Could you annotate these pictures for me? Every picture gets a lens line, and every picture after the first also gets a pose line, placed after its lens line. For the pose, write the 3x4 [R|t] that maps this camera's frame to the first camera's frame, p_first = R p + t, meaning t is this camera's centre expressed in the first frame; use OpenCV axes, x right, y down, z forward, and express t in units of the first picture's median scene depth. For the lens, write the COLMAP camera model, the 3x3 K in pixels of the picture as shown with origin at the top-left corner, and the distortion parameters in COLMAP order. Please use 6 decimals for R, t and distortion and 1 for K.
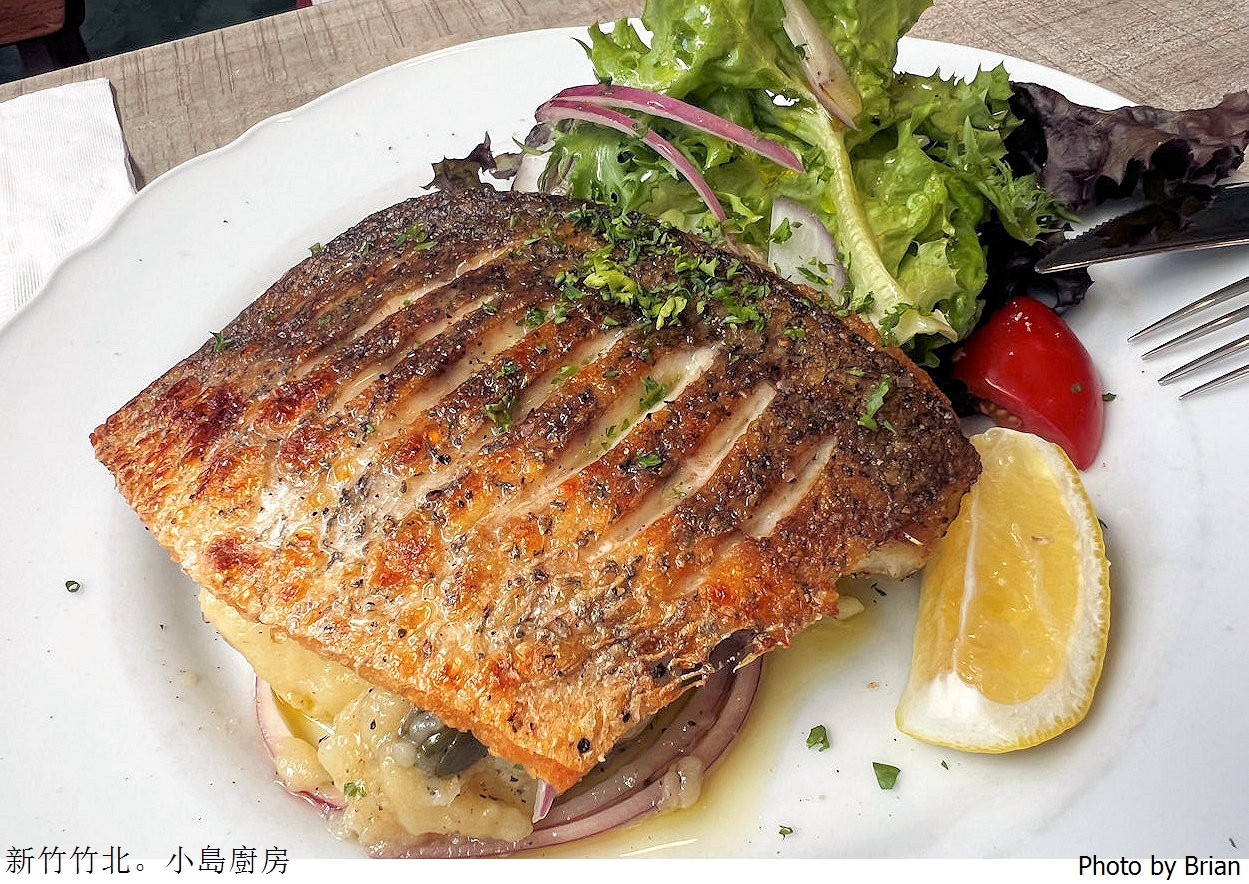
lens RADIAL K [[968.9, 0, 569.1], [0, 968.9, 392.2], [0, 0, 1]] dist [0.023408, -0.026152]
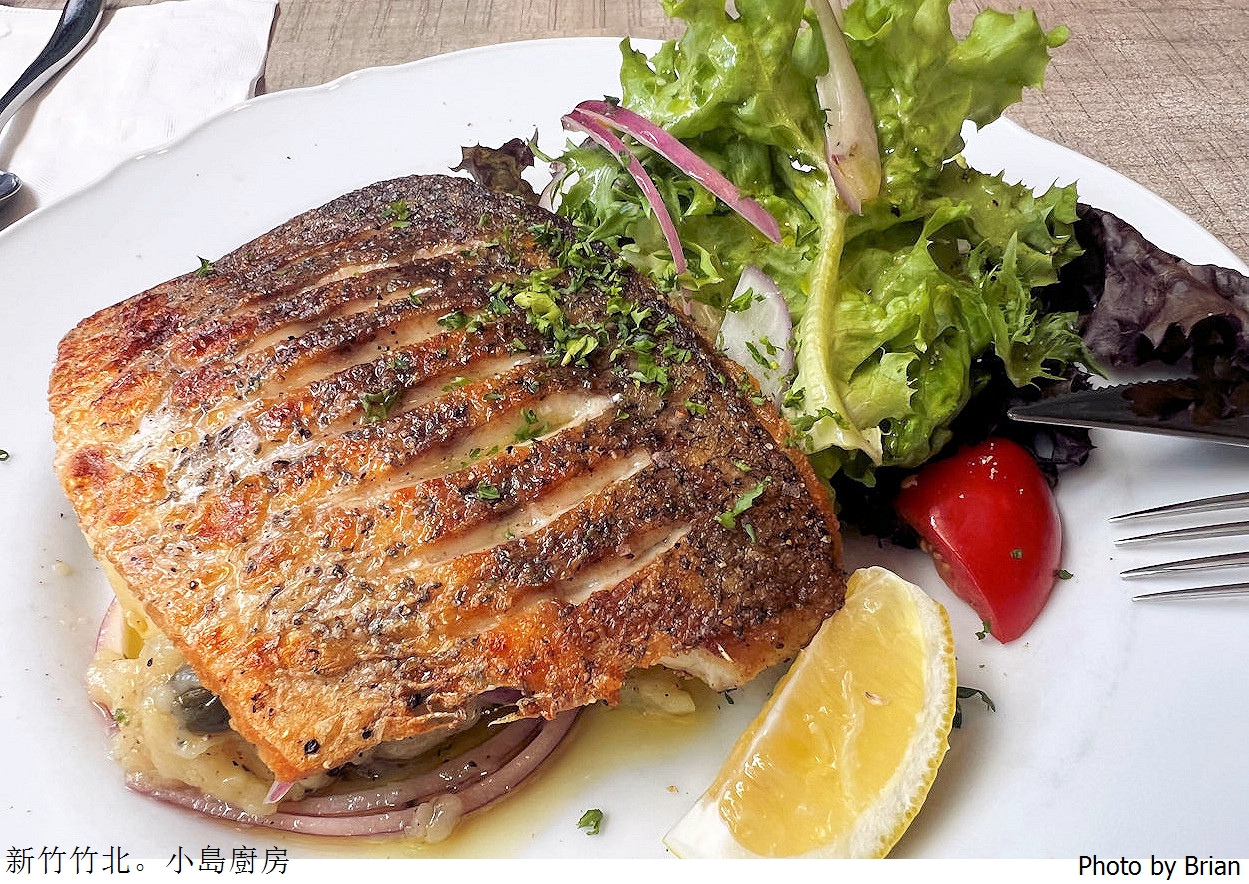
lens RADIAL K [[968.9, 0, 624.4], [0, 968.9, 441.7], [0, 0, 1]] dist [0.023408, -0.026152]
pose [[0.948974, 0.275224, -0.153949, 0.311934], [-0.268849, 0.961235, 0.061216, -0.066241], [0.164829, -0.016703, 0.986181, 0.065050]]
